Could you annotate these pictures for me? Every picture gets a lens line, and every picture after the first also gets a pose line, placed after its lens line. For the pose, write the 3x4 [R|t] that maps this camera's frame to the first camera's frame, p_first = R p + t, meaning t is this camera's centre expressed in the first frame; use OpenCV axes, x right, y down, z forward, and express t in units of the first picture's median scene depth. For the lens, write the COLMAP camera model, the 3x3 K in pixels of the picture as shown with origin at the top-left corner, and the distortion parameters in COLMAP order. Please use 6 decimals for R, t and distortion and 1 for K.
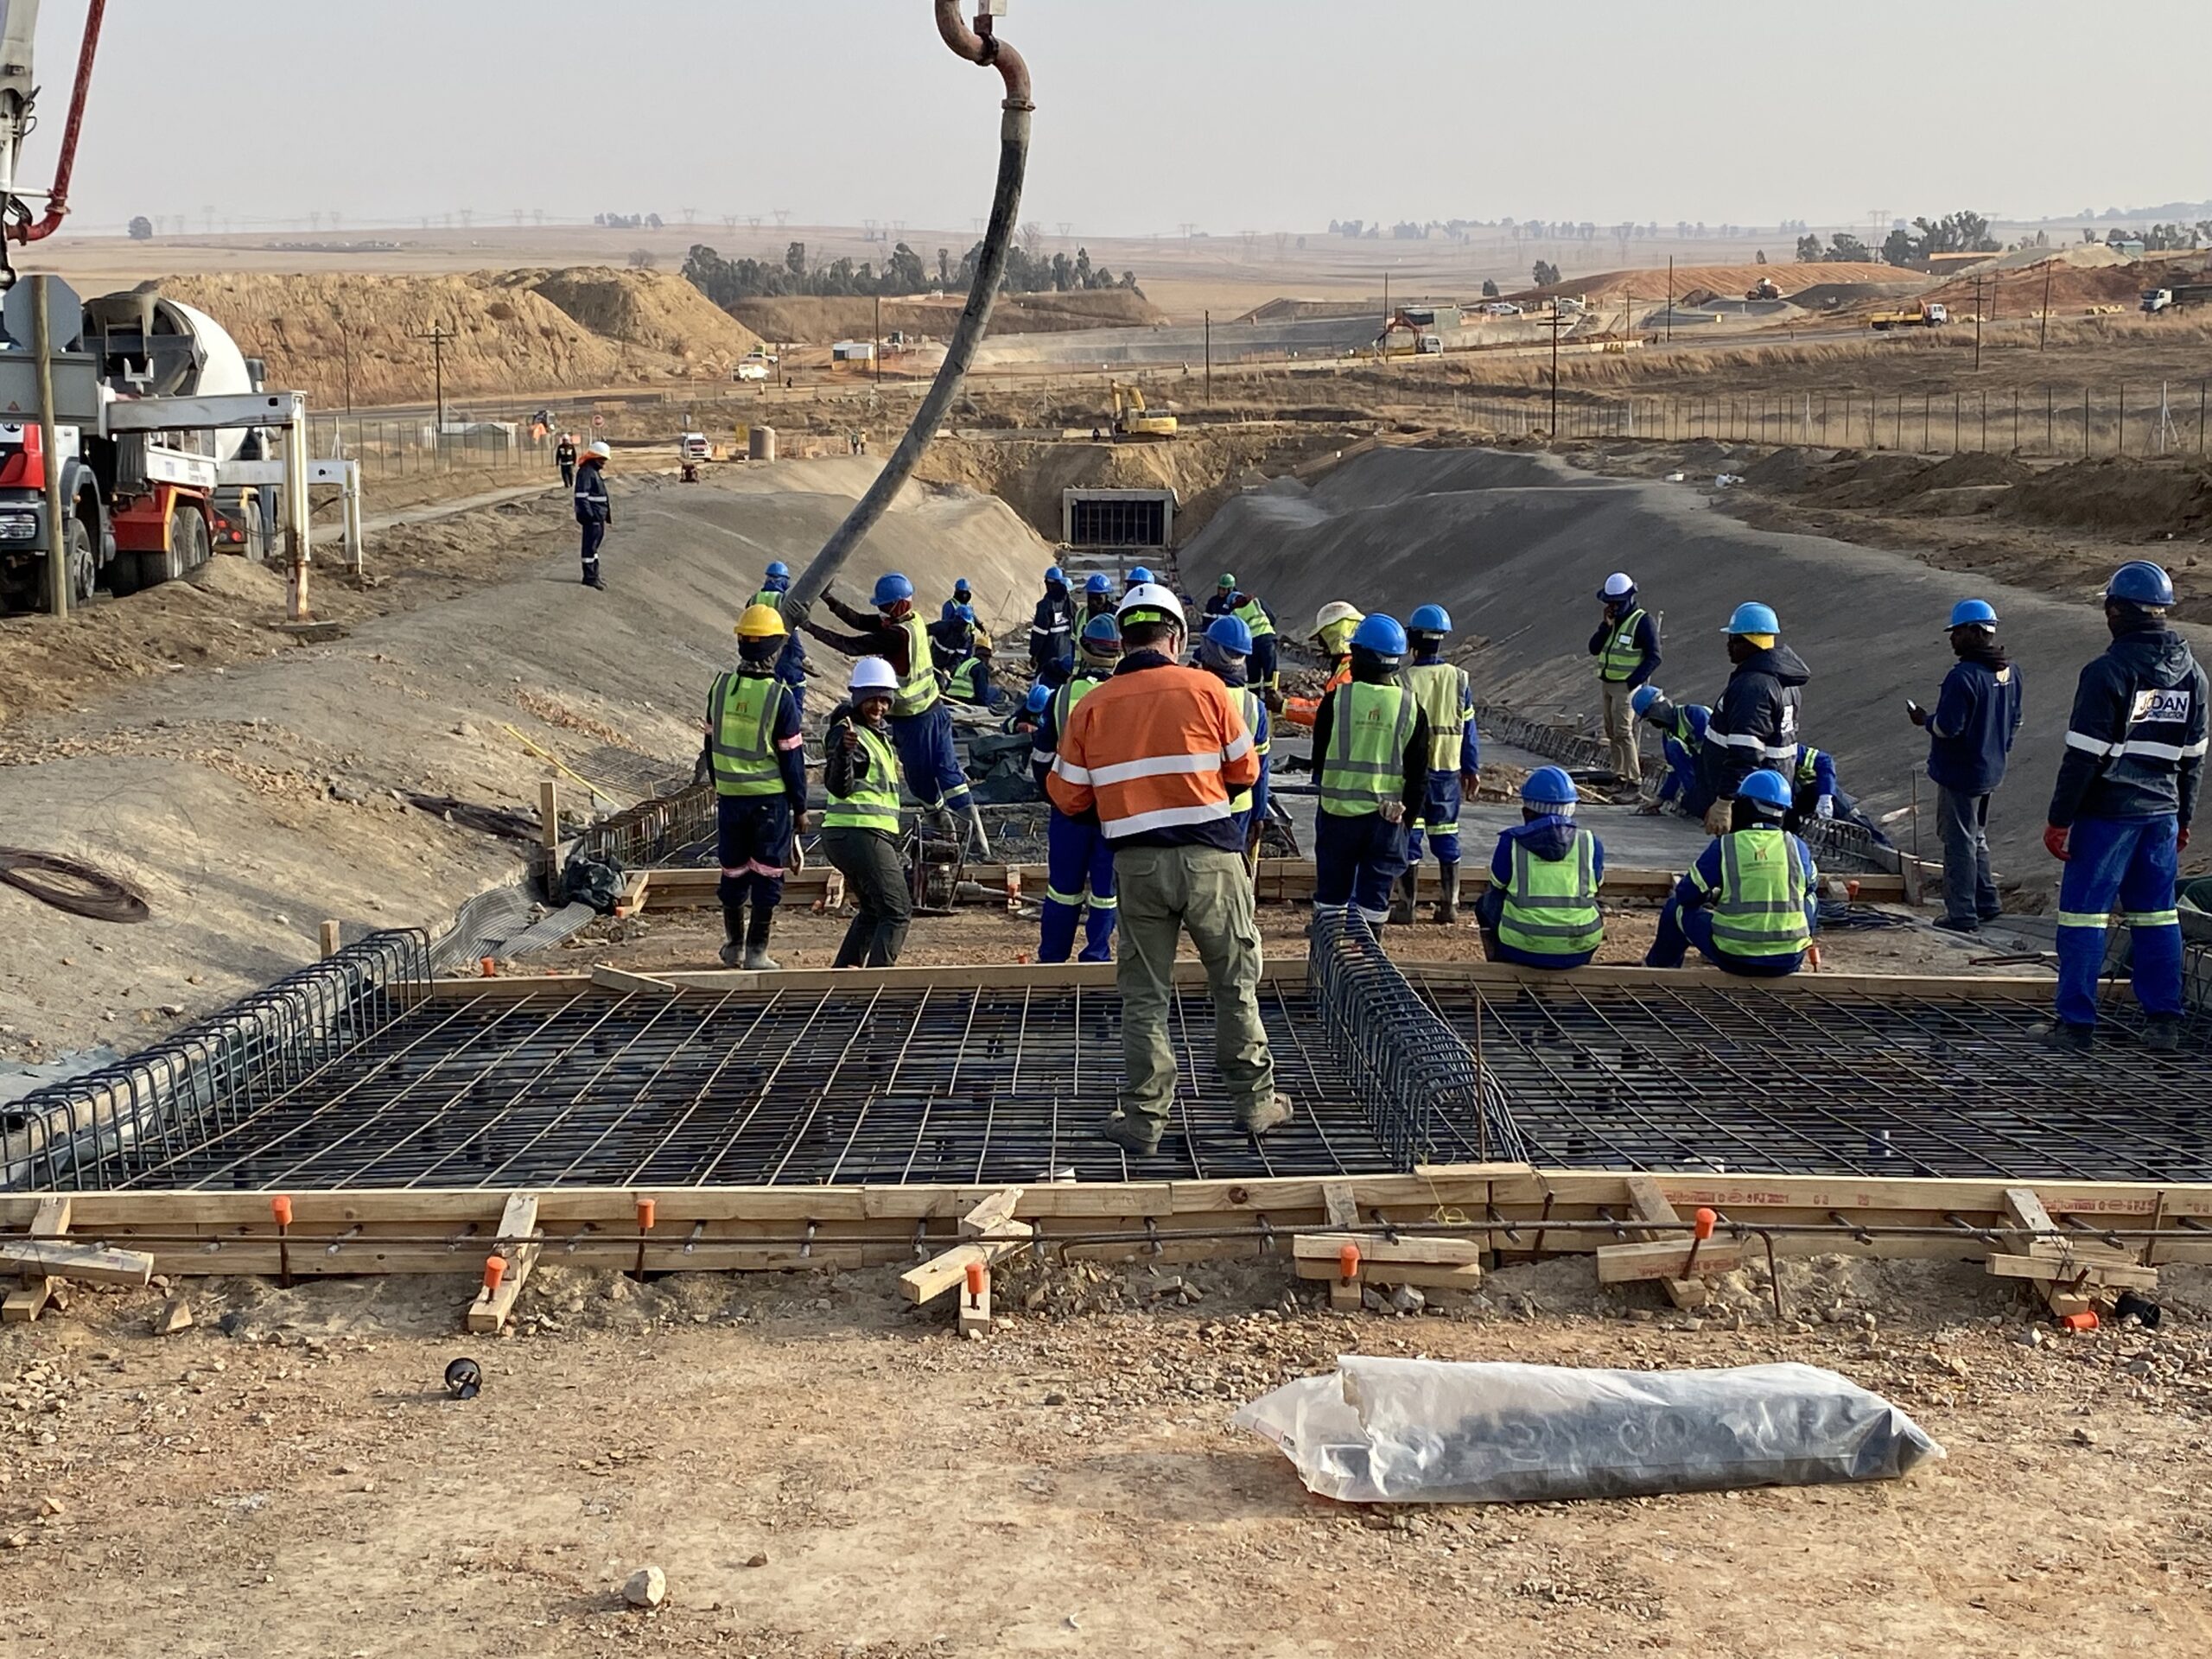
lens RADIAL K [[3214.9, 0, 1092.2], [0, 3214.9, 841.1], [0, 0, 1]] dist [0.061595, 0.000000]
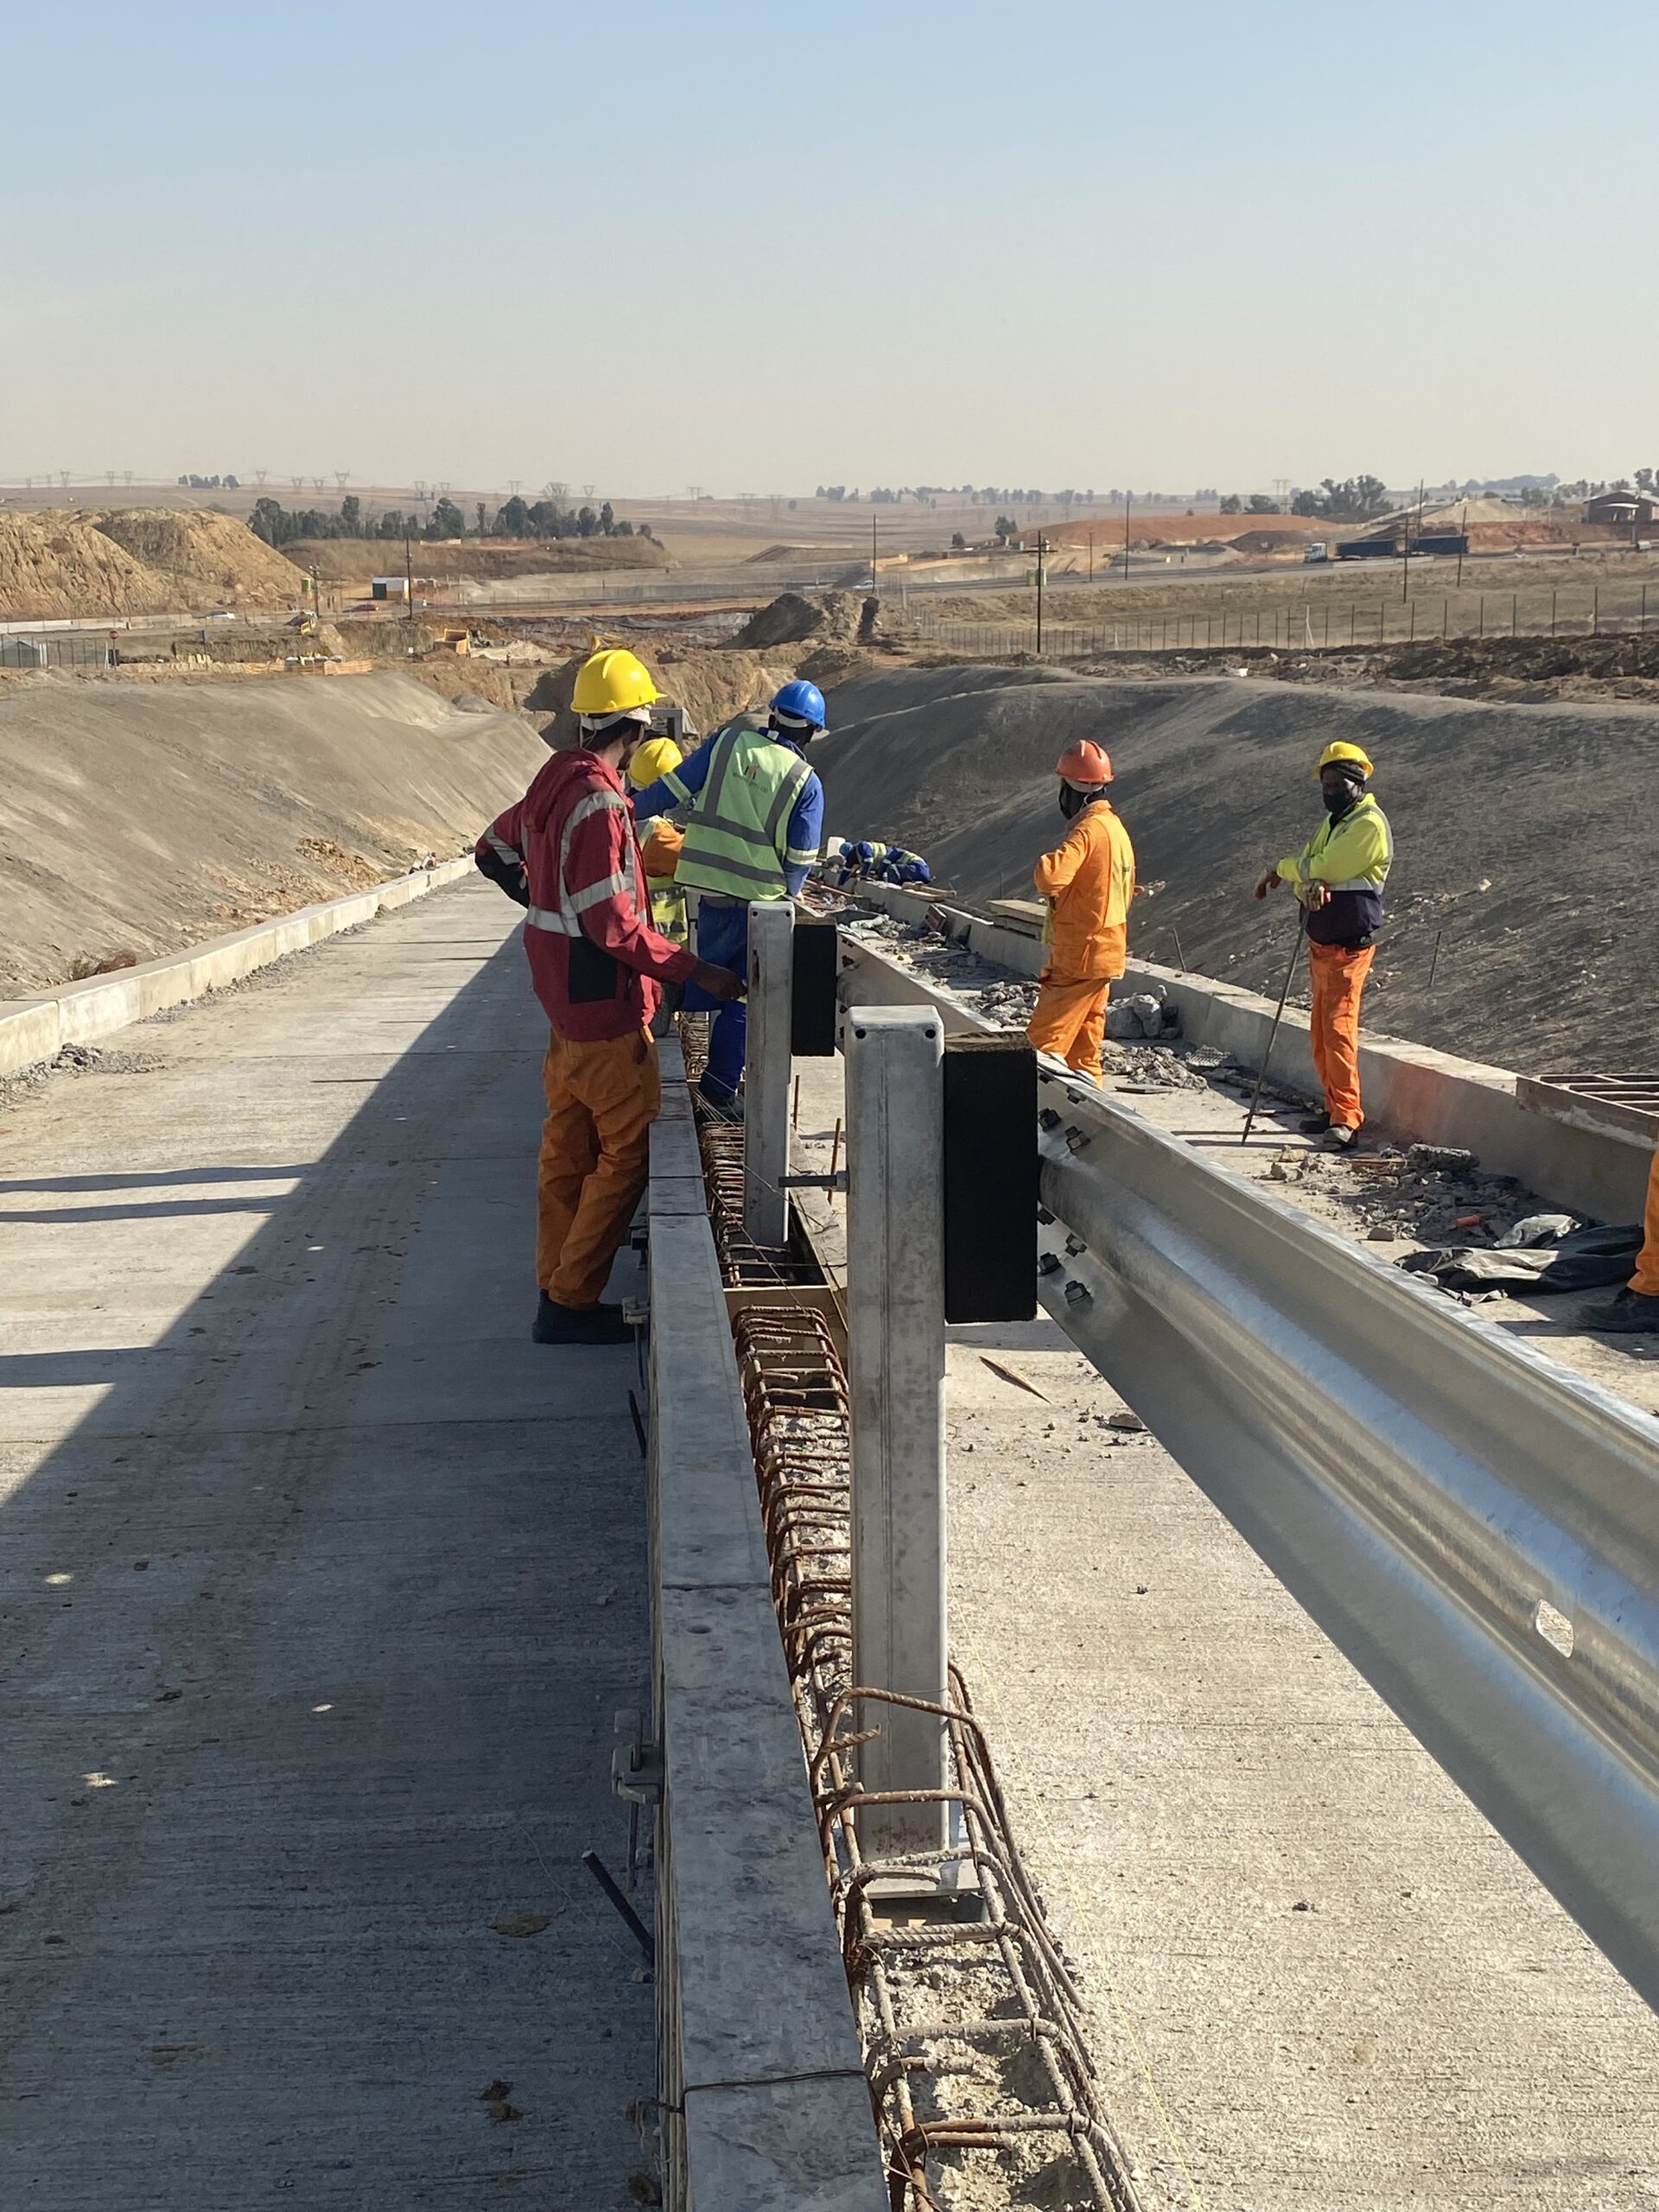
lens RADIAL K [[2690.5, 0, 828.1], [0, 2690.5, 1107.6], [0, 0, 1]] dist [0.029607, 0.000000]
pose [[0.997018, -0.010461, 0.076459, 0.028278], [0.007802, 0.999357, 0.035000, -0.058966], [-0.076776, -0.034300, 0.996458, 0.802150]]
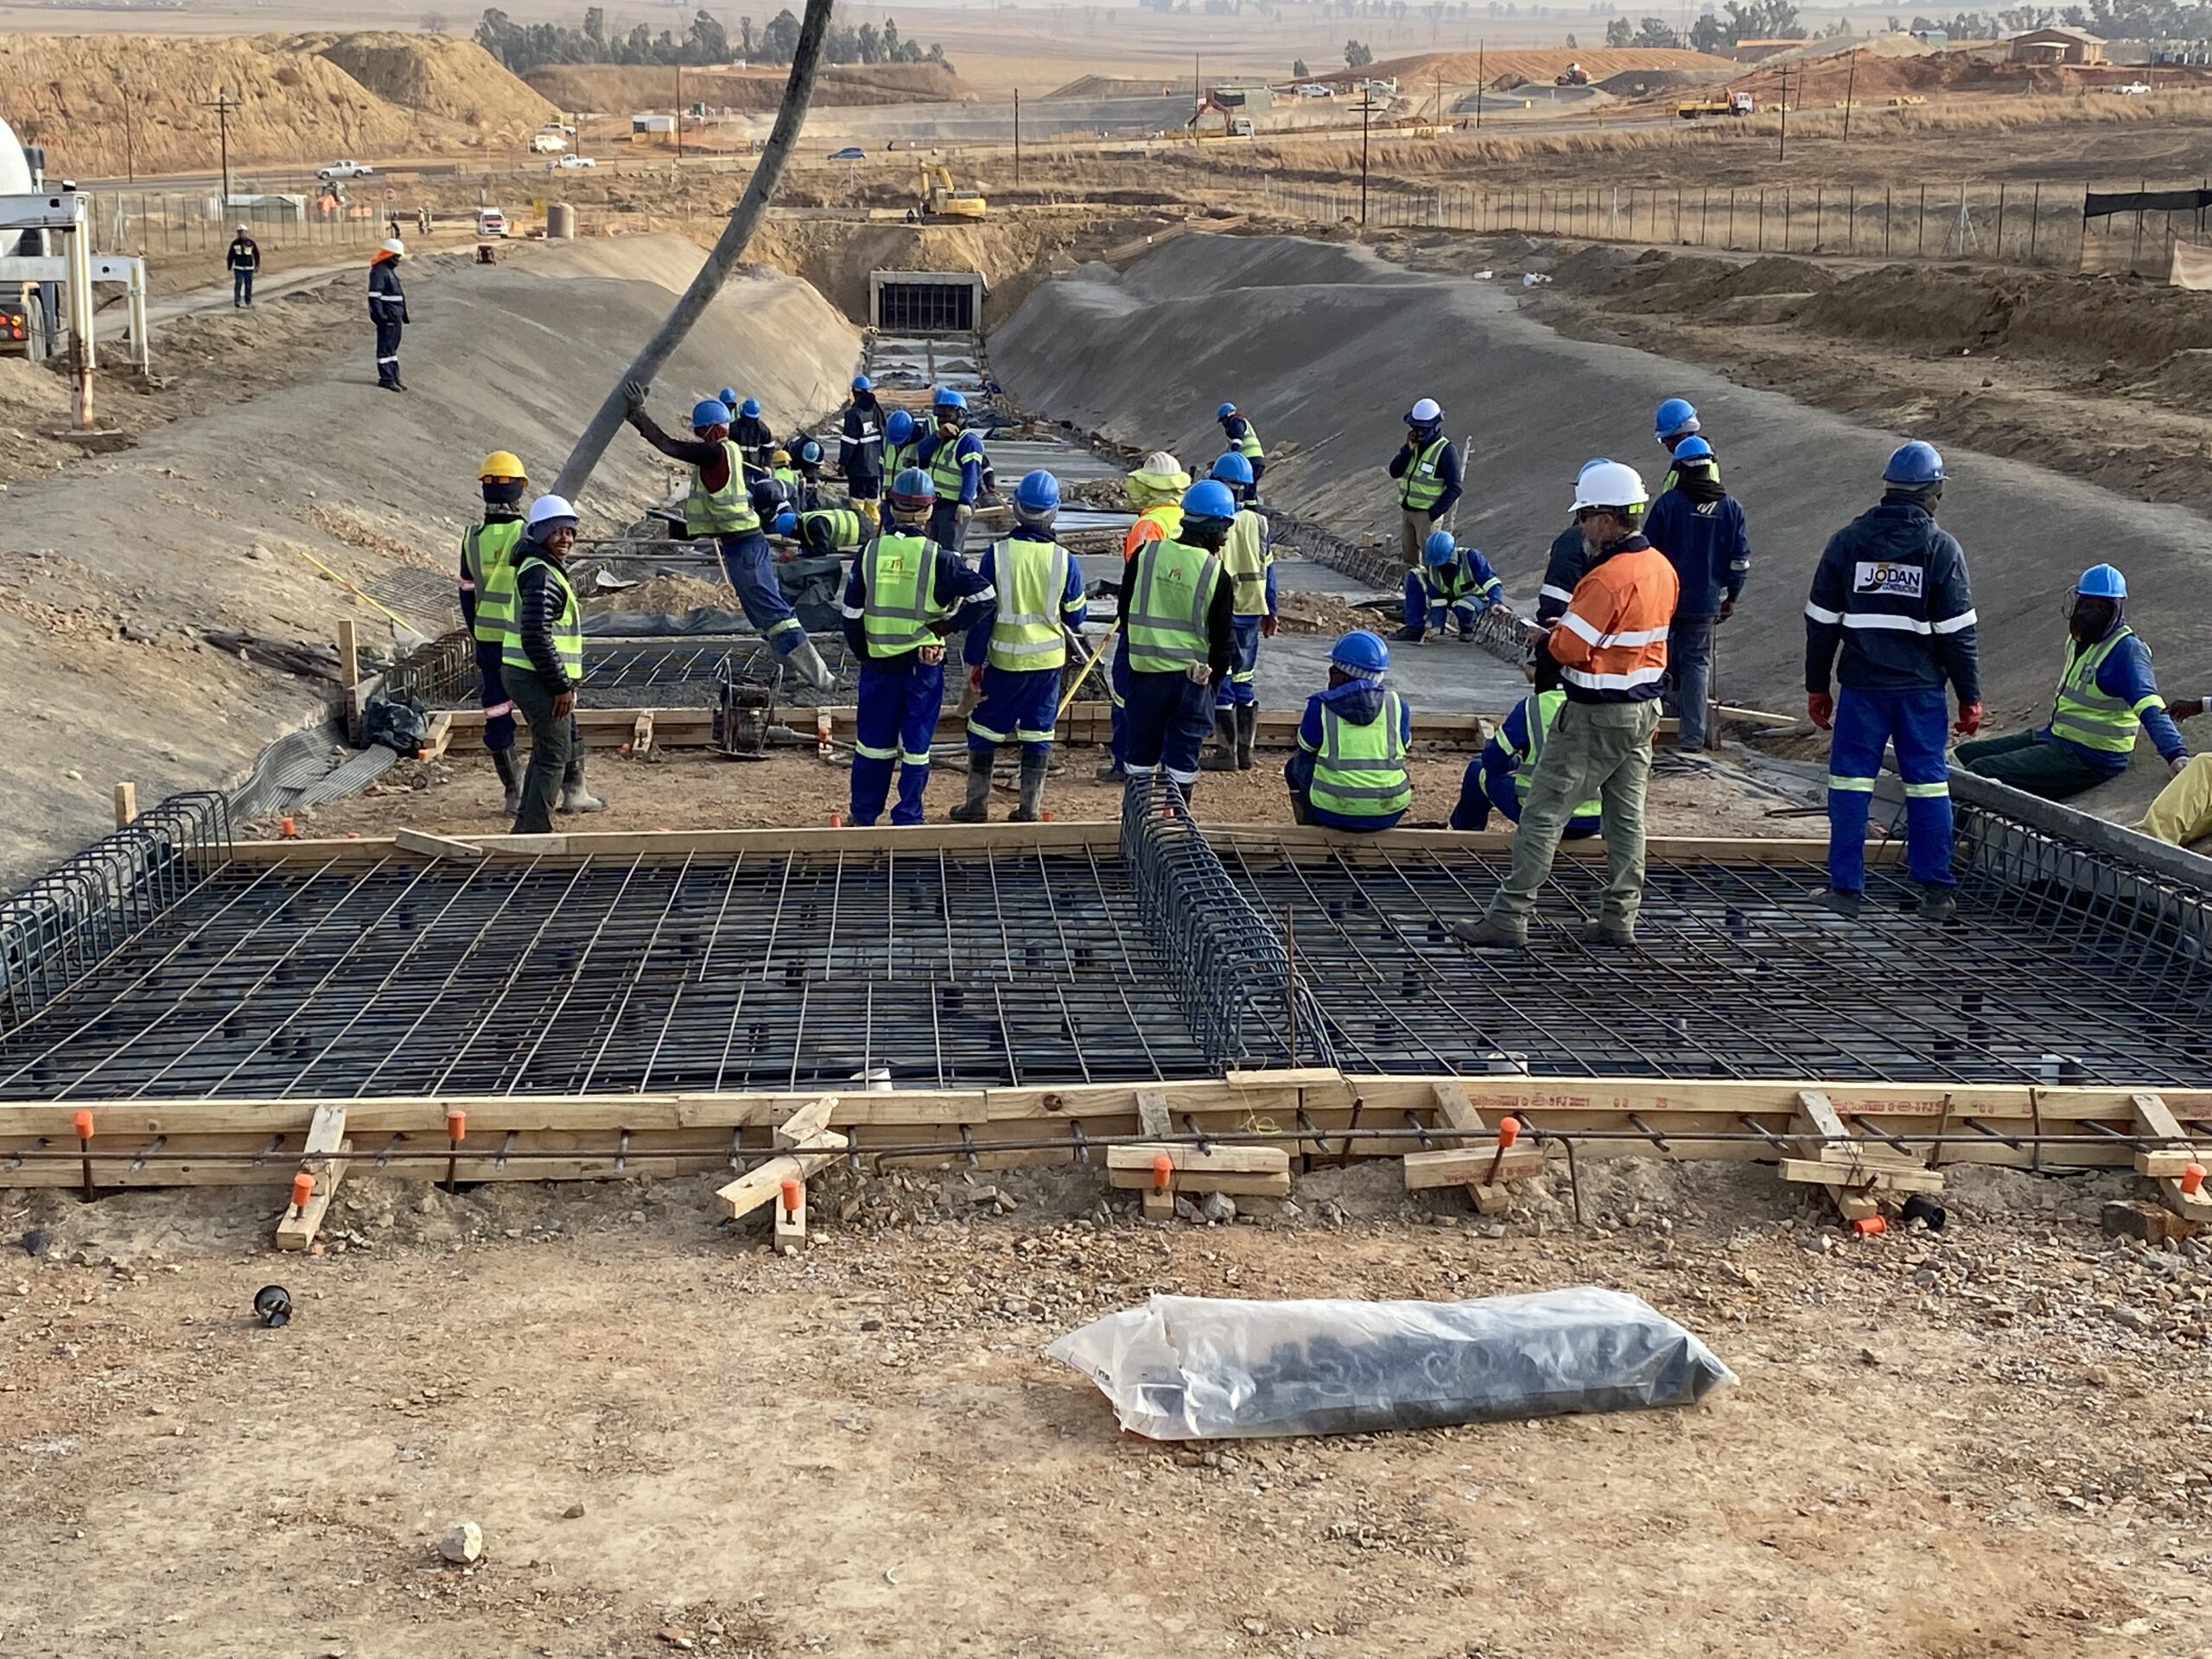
lens RADIAL K [[3214.9, 0, 1101.6], [0, 3214.9, 836.7], [0, 0, 1]] dist [0.061595, 0.000000]
pose [[0.998029, 0.000189, 0.062759, -0.000711], [-0.004317, 0.997834, 0.065642, -0.011933], [-0.062611, -0.065783, 0.995868, 0.000402]]
